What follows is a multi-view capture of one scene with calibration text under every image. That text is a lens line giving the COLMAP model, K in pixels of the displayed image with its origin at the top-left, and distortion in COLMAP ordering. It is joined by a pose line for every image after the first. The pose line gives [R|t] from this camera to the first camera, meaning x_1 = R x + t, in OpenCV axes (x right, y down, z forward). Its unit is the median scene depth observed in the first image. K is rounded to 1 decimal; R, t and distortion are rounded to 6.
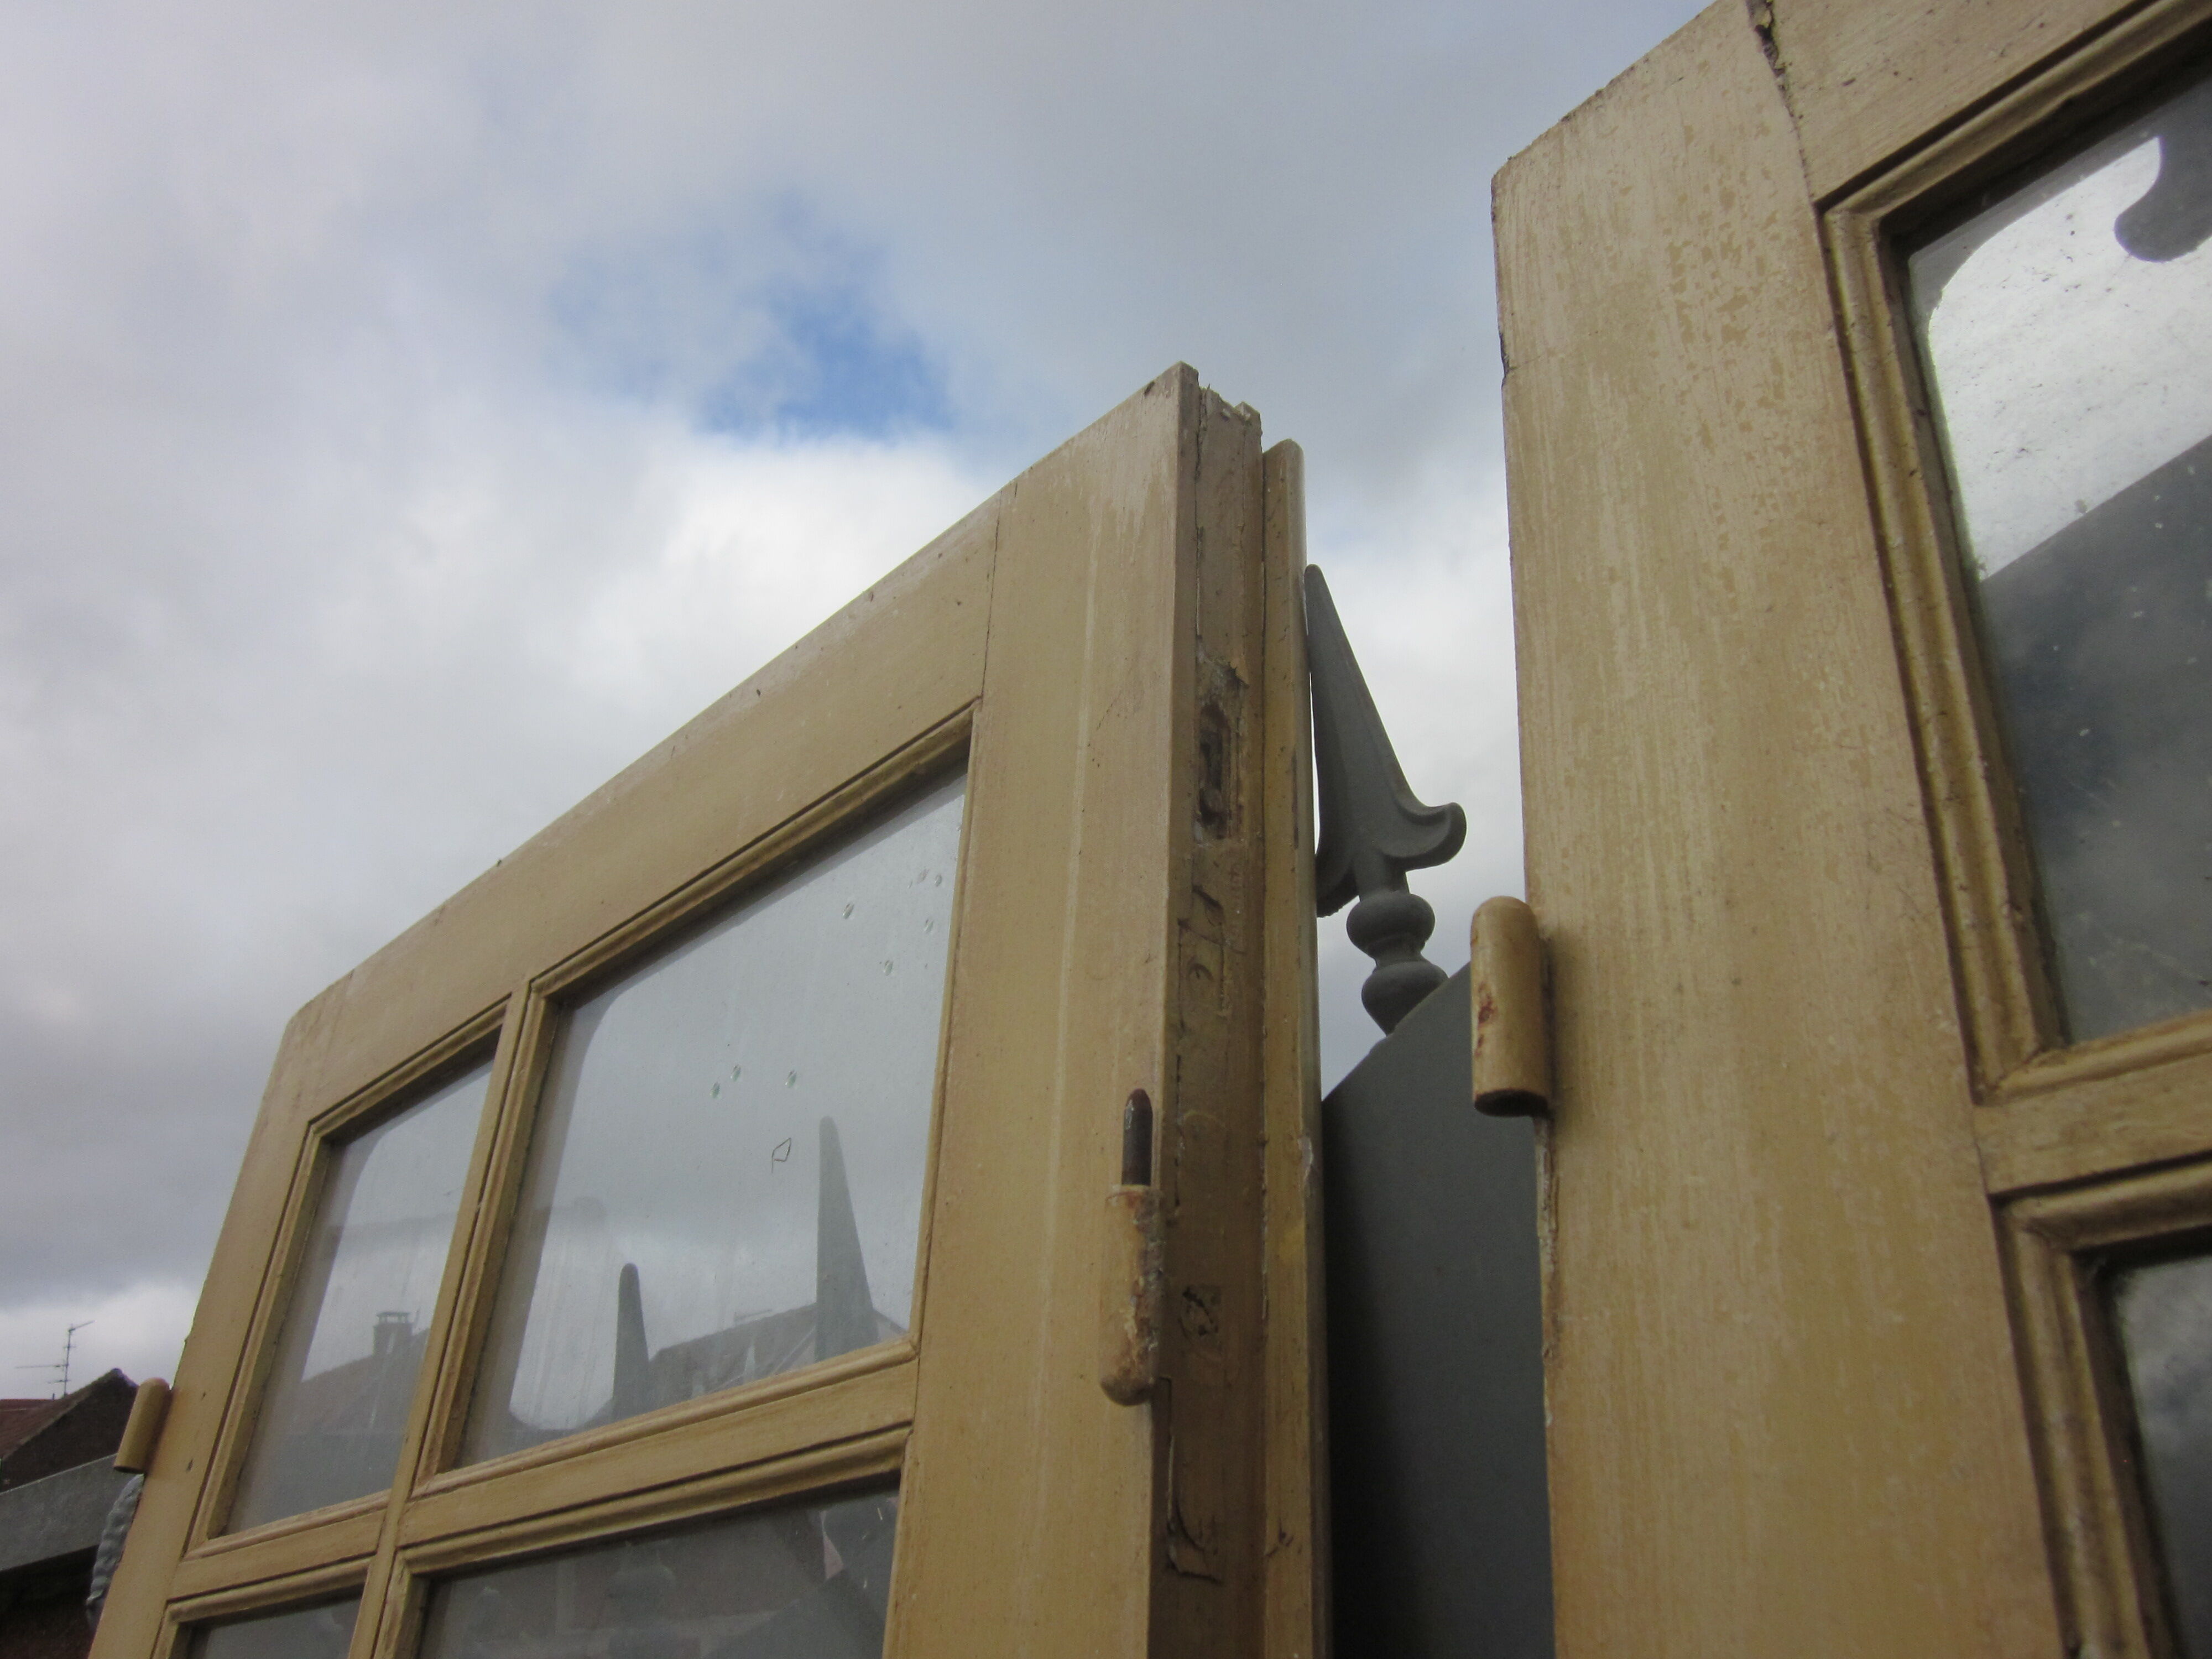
lens RADIAL K [[1840.5, 0, 1106.4], [0, 1840.5, 838.9], [0, 0, 1]] dist [-0.031092, 0.004299]
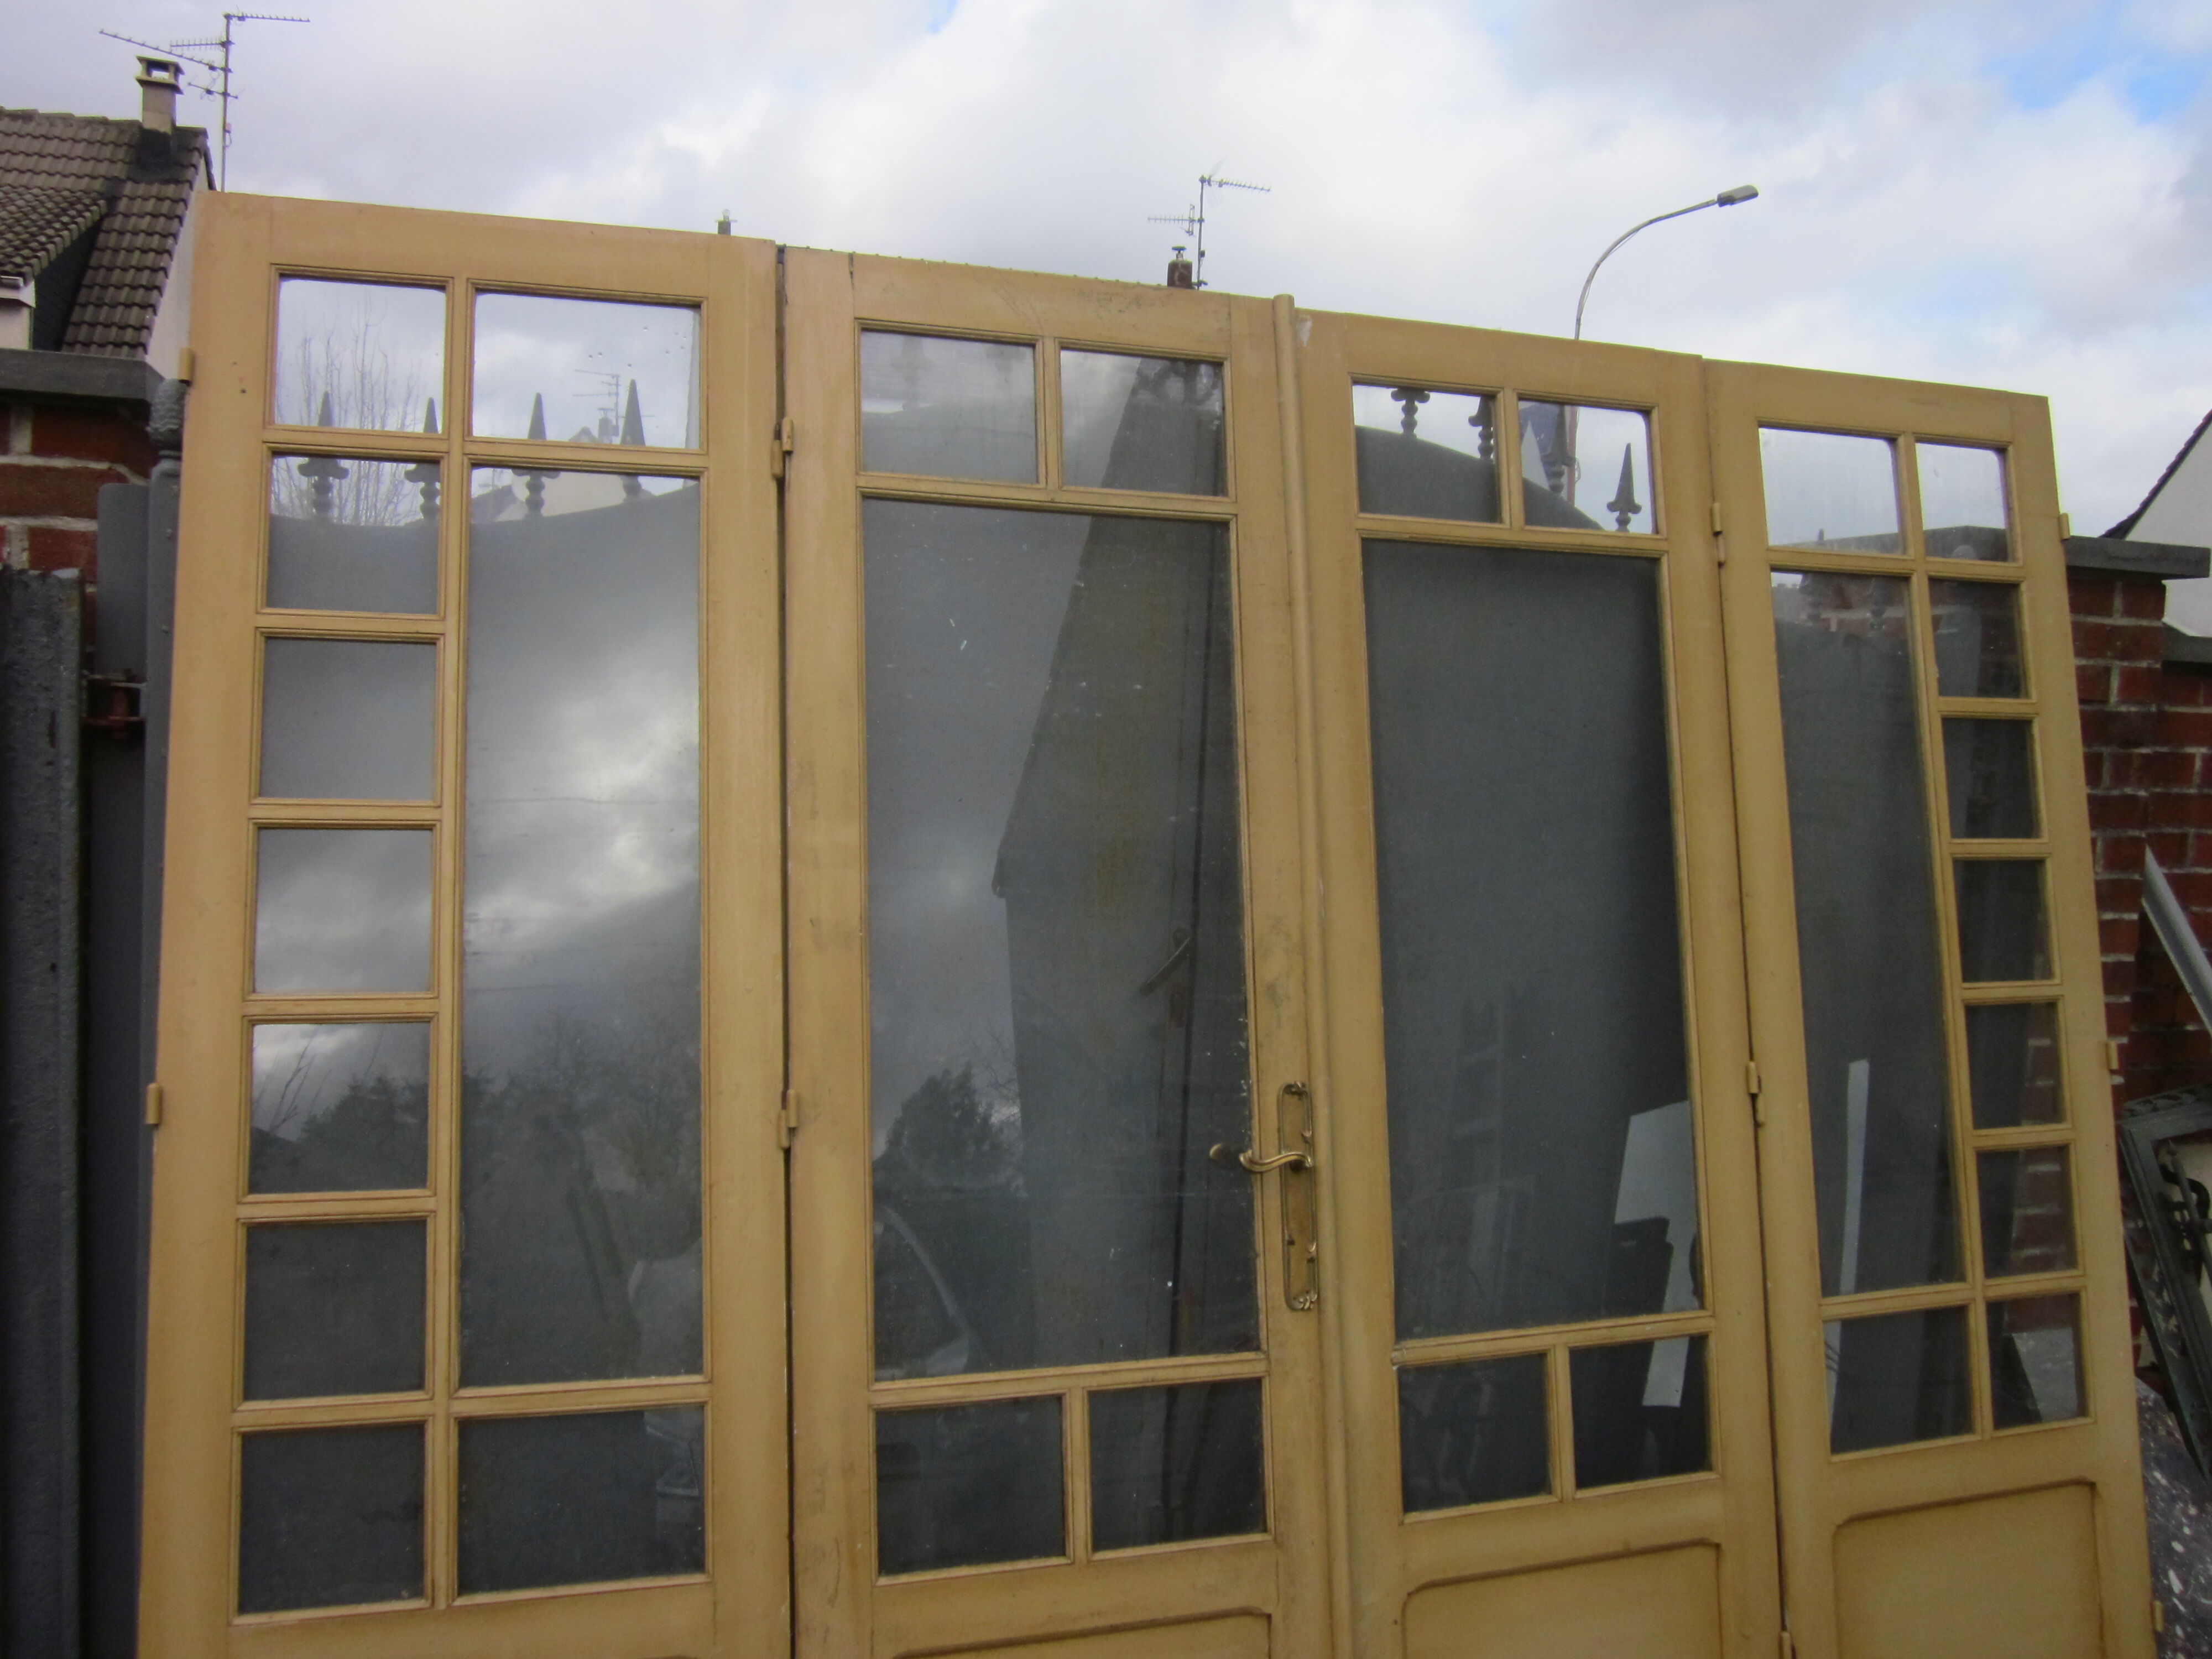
lens RADIAL K [[1816.8, 0, 1107.4], [0, 1816.8, 835.0], [0, 0, 1]] dist [-0.055462, 0.027121]
pose [[0.415057, 0.094615, 0.904862, -4.285350], [-0.407822, 0.908406, 0.092081, 0.287001], [-0.813271, -0.407242, 0.415626, -2.676065]]
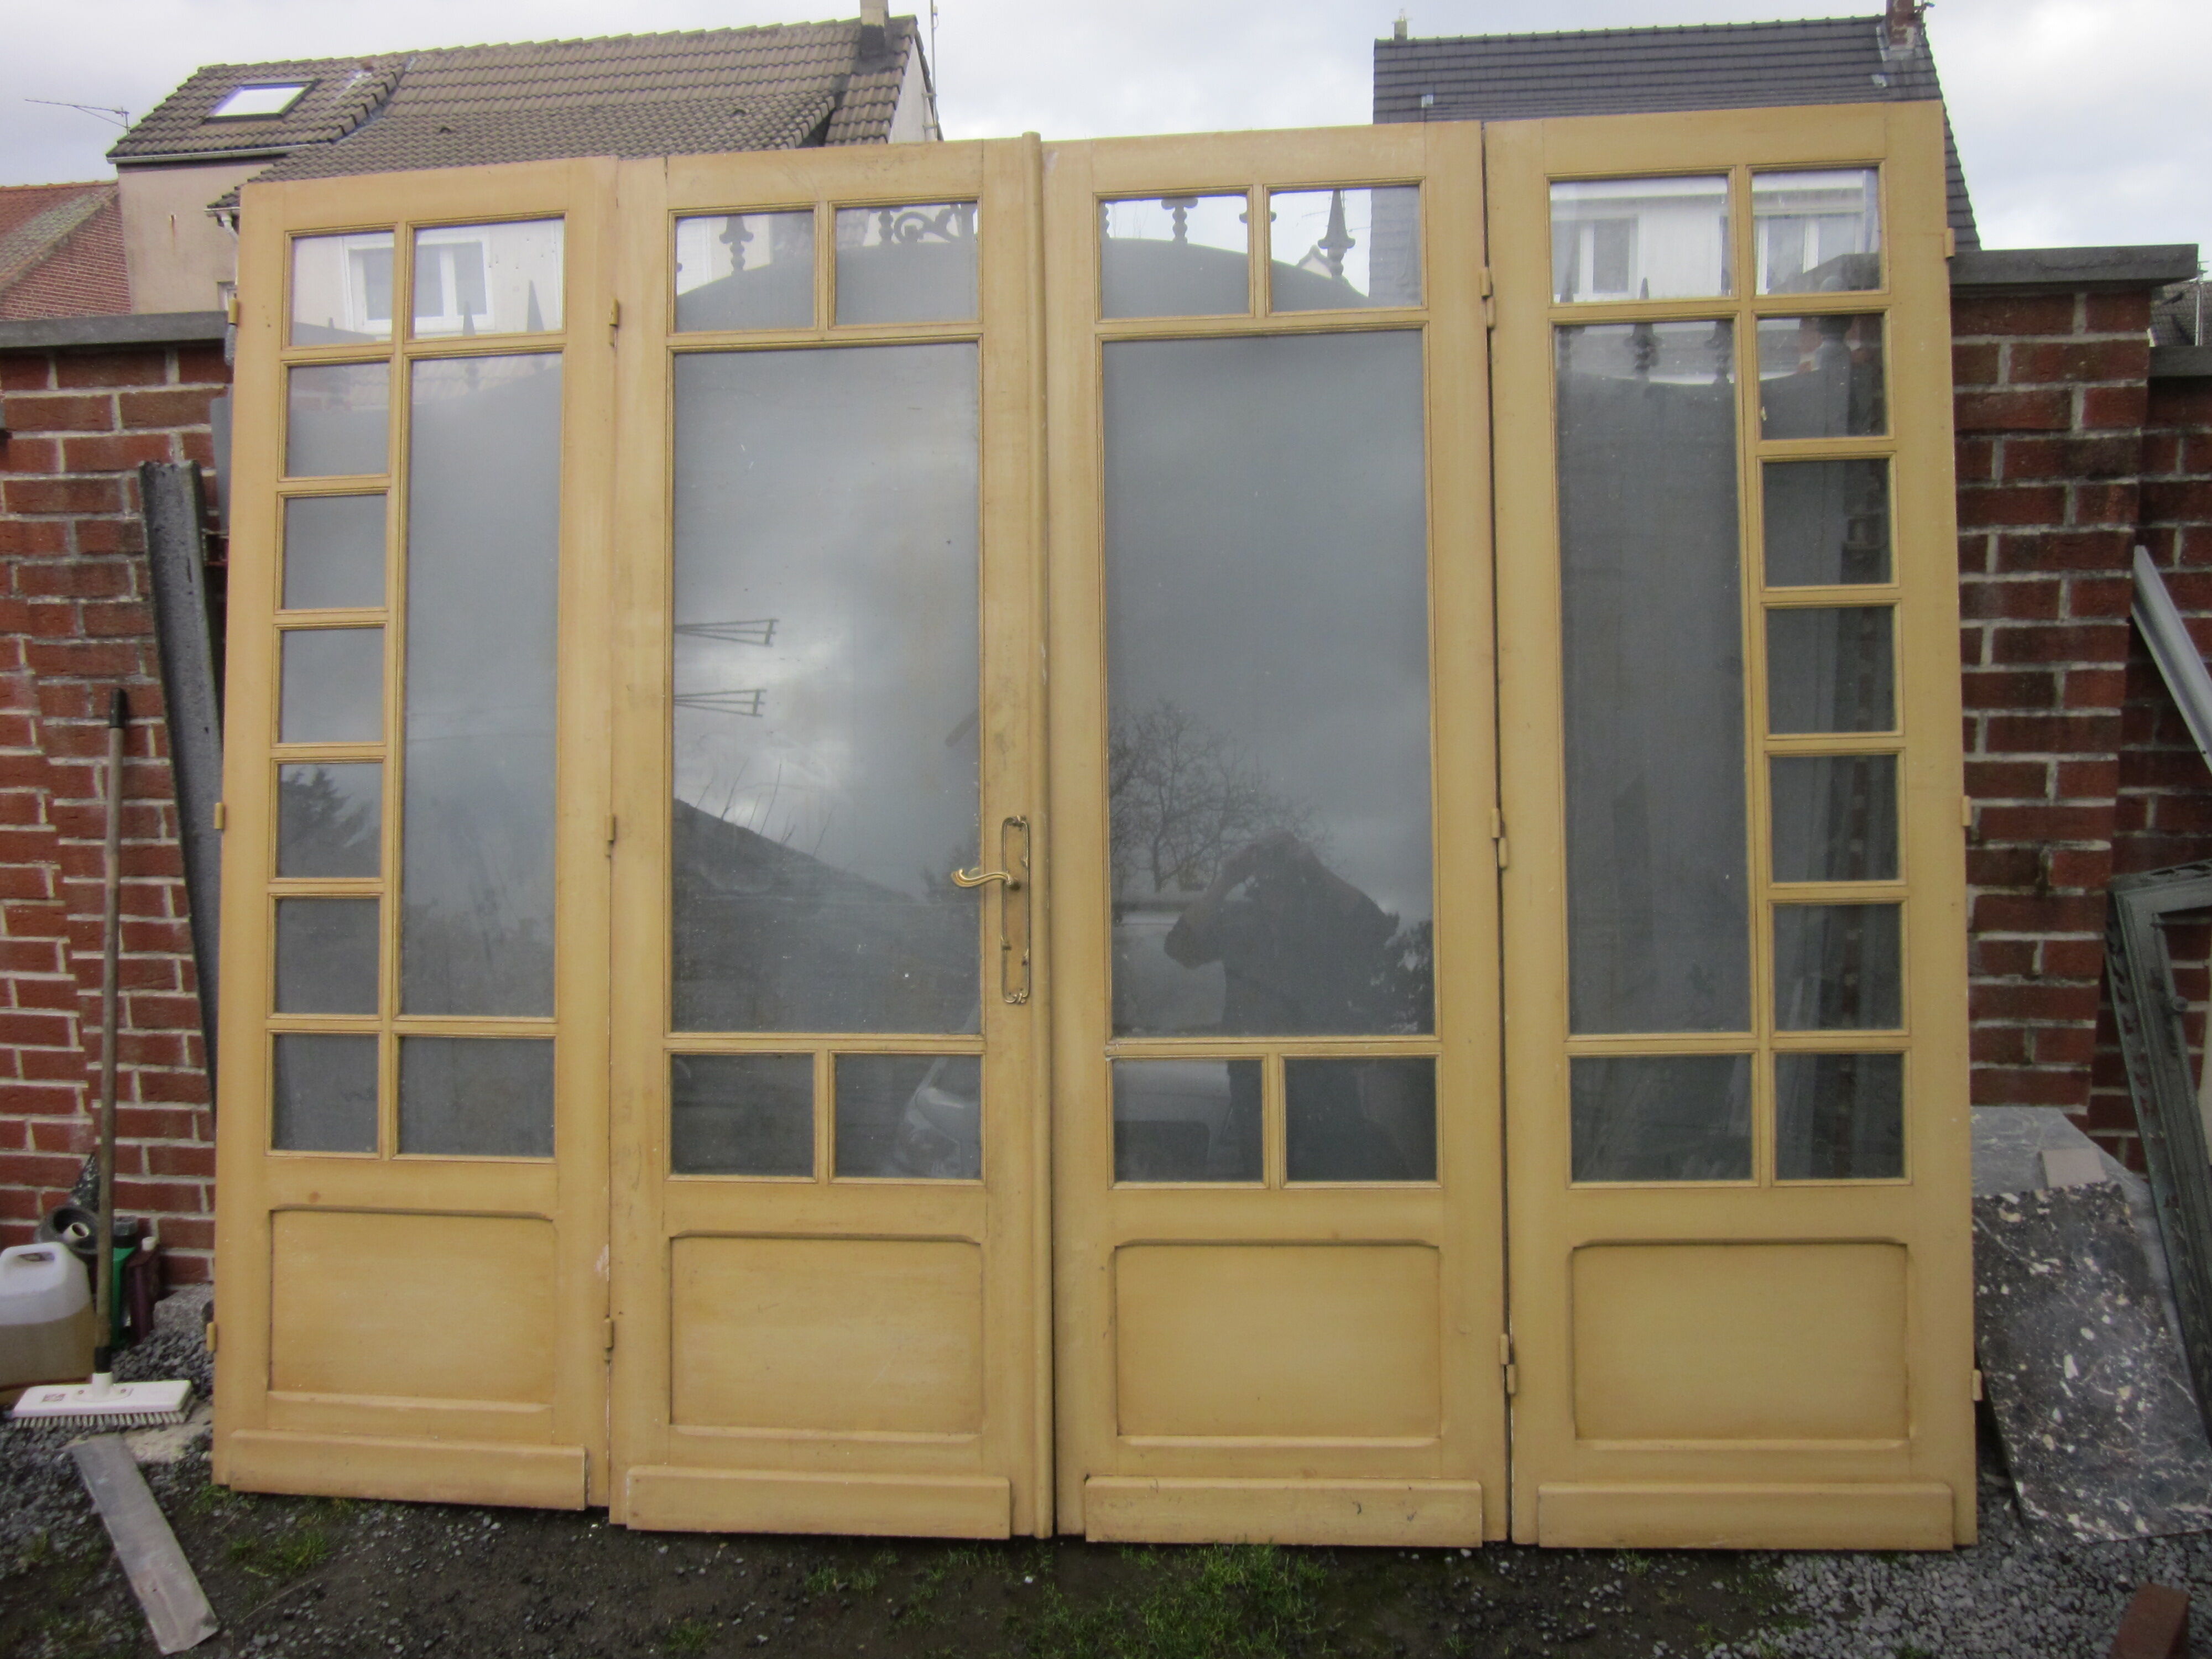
lens RADIAL K [[1819.6, 0, 1106.0], [0, 1819.6, 829.5], [0, 0, 1]] dist [-0.066076, 0.041682]
pose [[0.752378, 0.009142, 0.658668, -3.018007], [-0.305301, 0.890867, 0.336372, -1.080705], [-0.583711, -0.454171, 0.673060, -5.944270]]
